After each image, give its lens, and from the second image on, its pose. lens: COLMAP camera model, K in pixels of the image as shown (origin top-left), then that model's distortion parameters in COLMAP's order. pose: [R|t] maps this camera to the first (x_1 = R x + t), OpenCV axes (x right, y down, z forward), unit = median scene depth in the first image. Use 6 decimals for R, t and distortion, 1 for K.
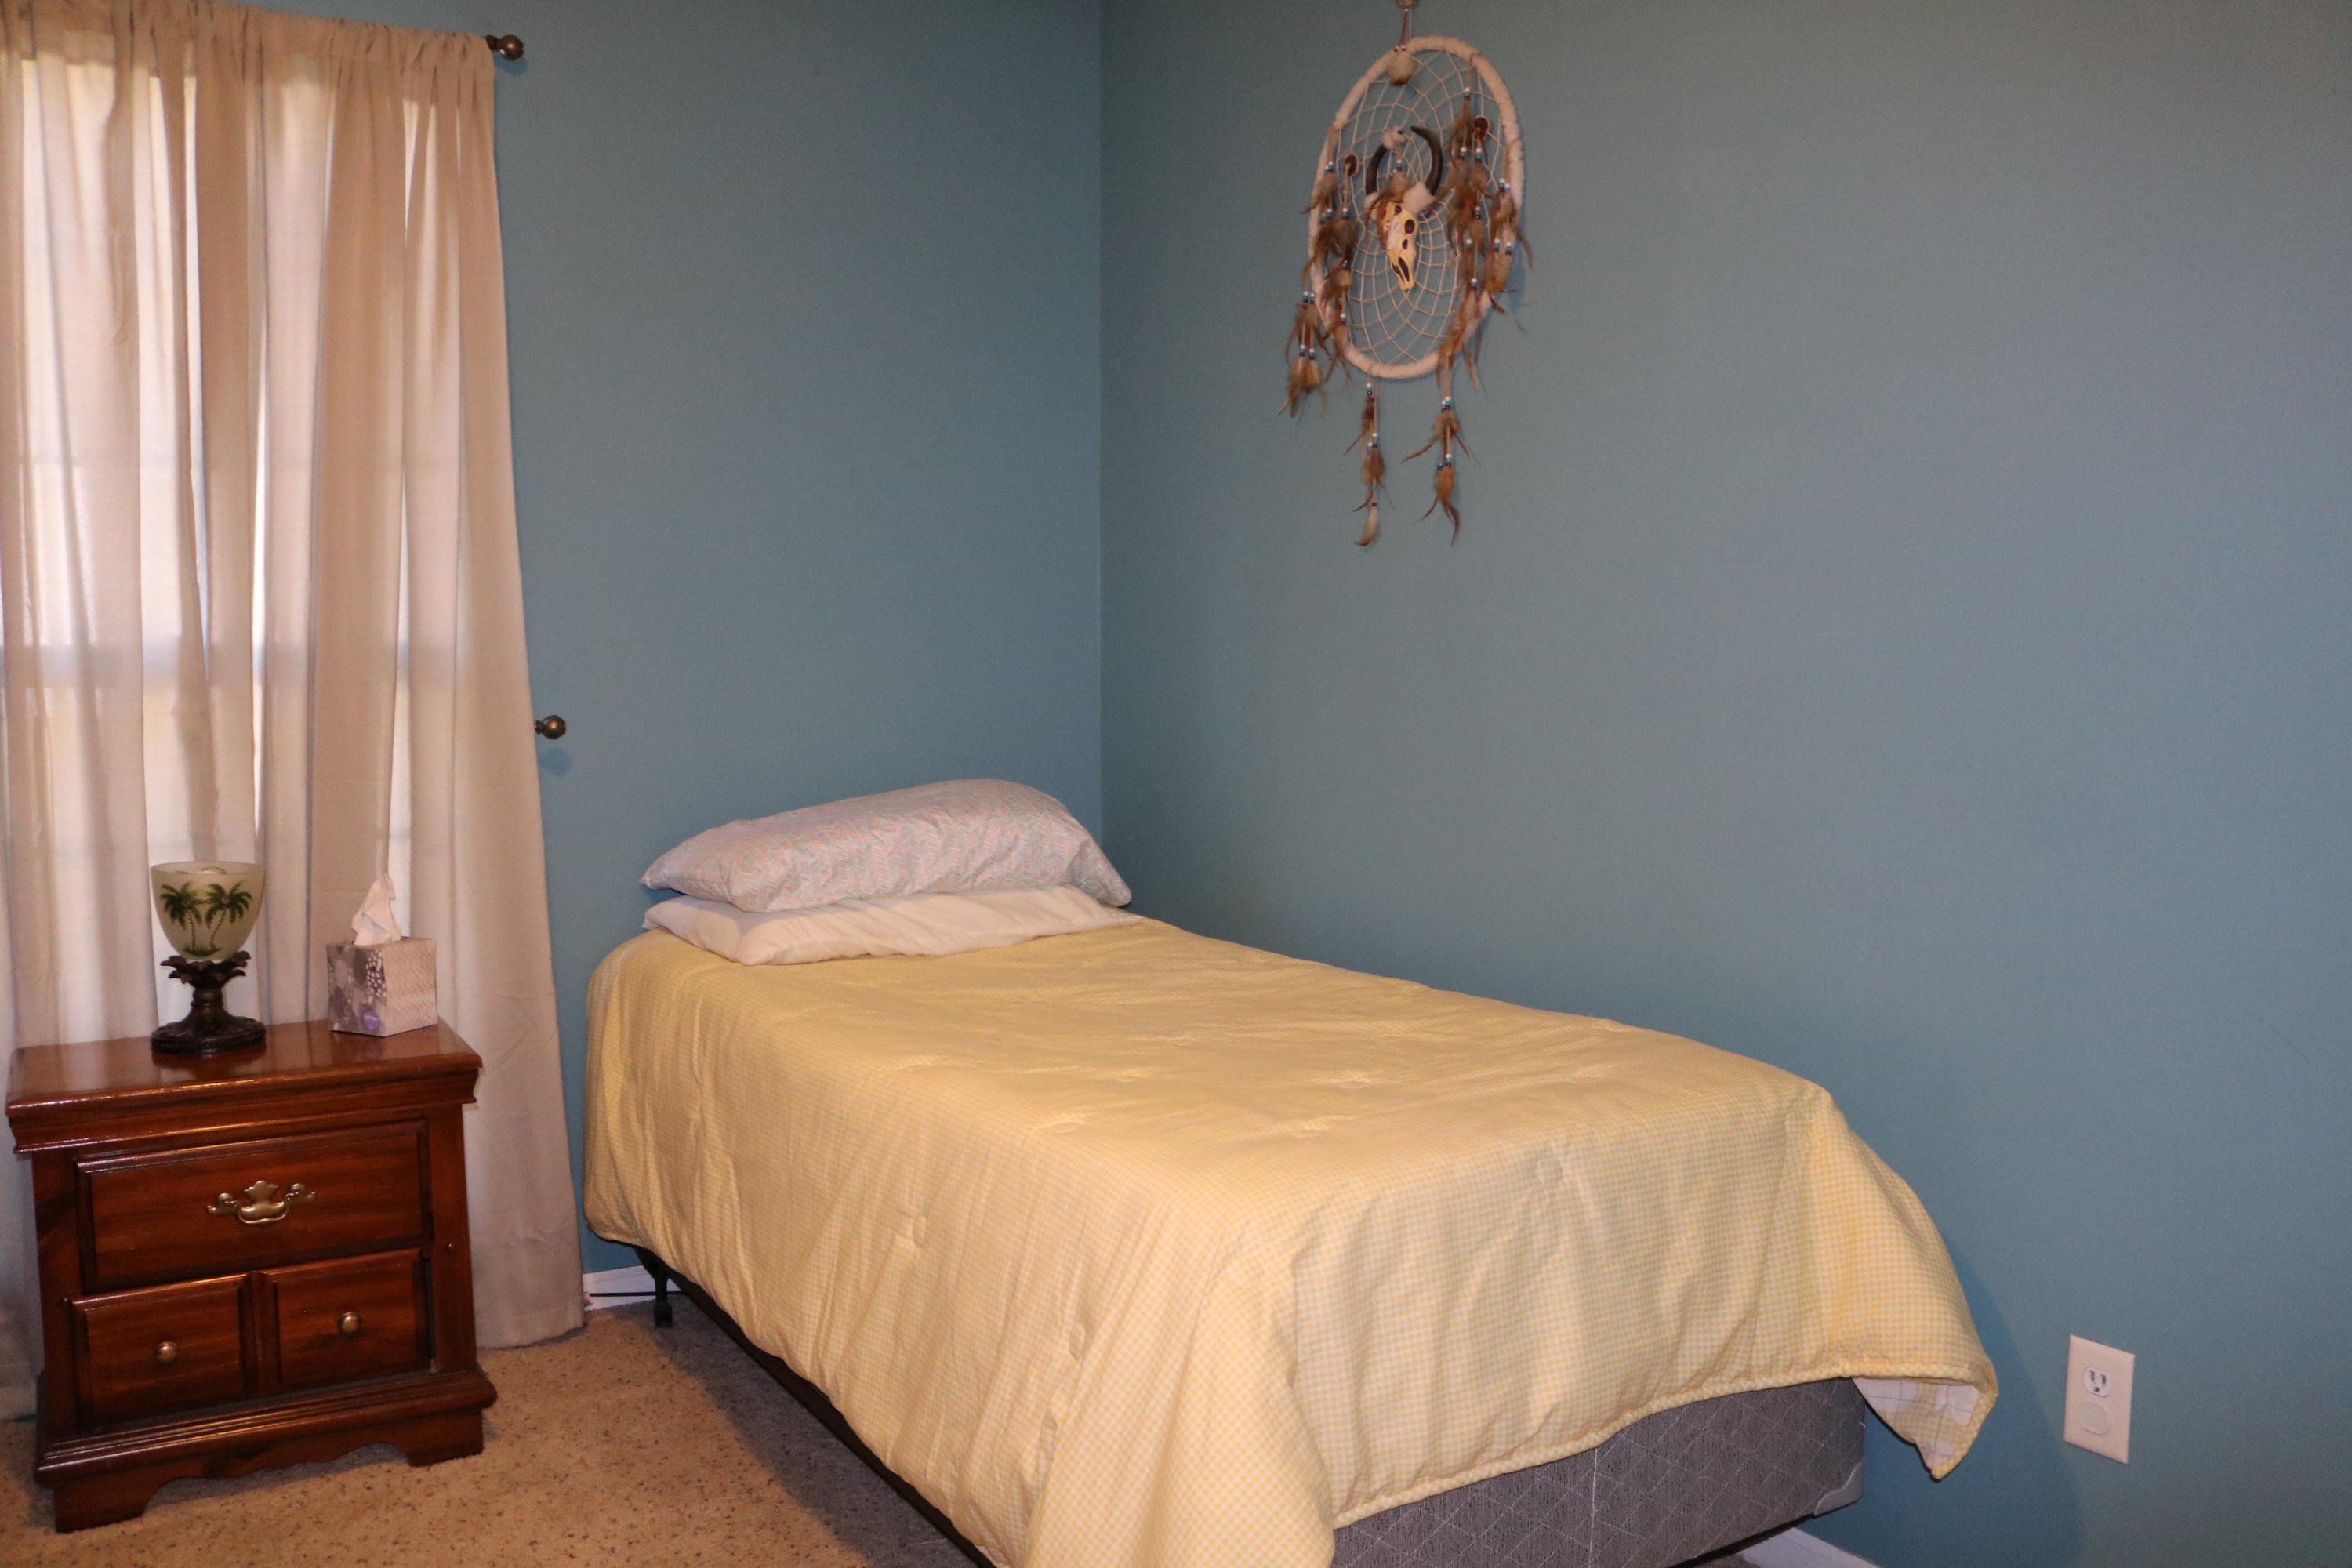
lens RADIAL K [[1986.0, 0, 1176.0], [0, 1986.0, 784.0], [0, 0, 1]] dist [-0.159044, 0.139903]
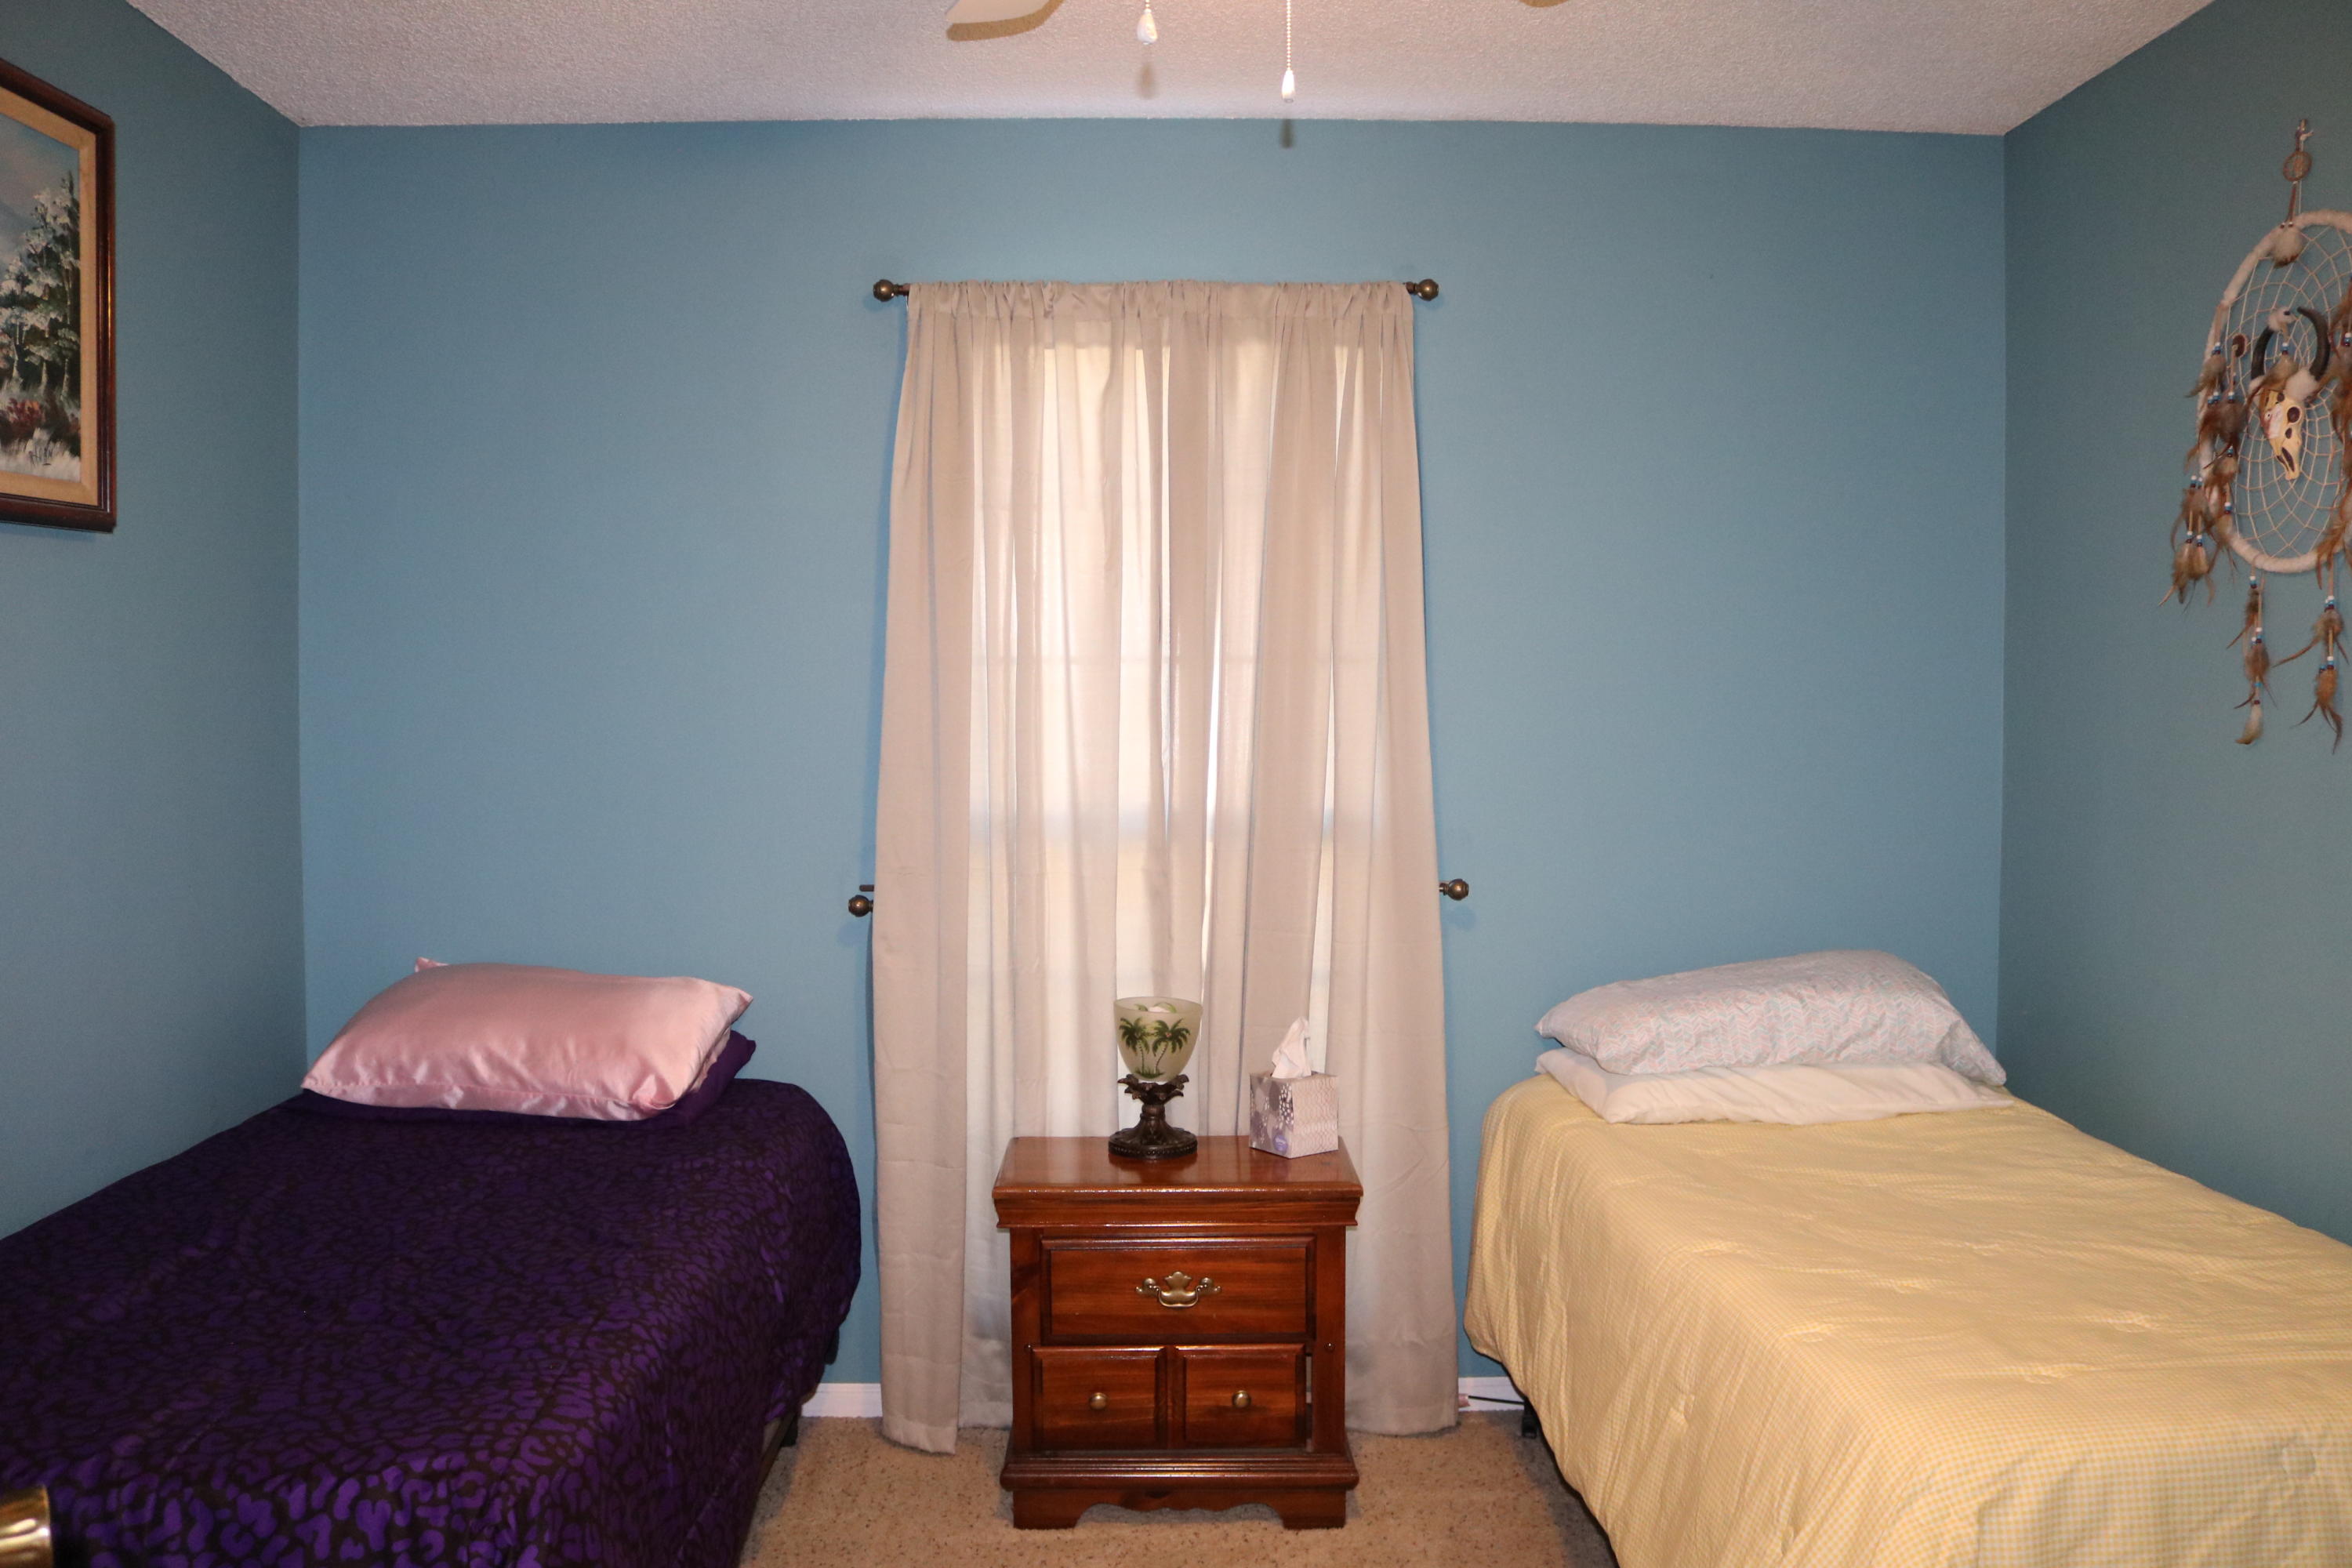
lens RADIAL K [[1986.0, 0, 1176.0], [0, 1986.0, 784.0], [0, 0, 1]] dist [-0.159044, 0.139903]
pose [[0.862753, 0.023282, -0.505089, 0.125577], [-0.037716, 0.999120, -0.018369, -0.069303], [0.504216, 0.034897, 0.862872, -0.068756]]
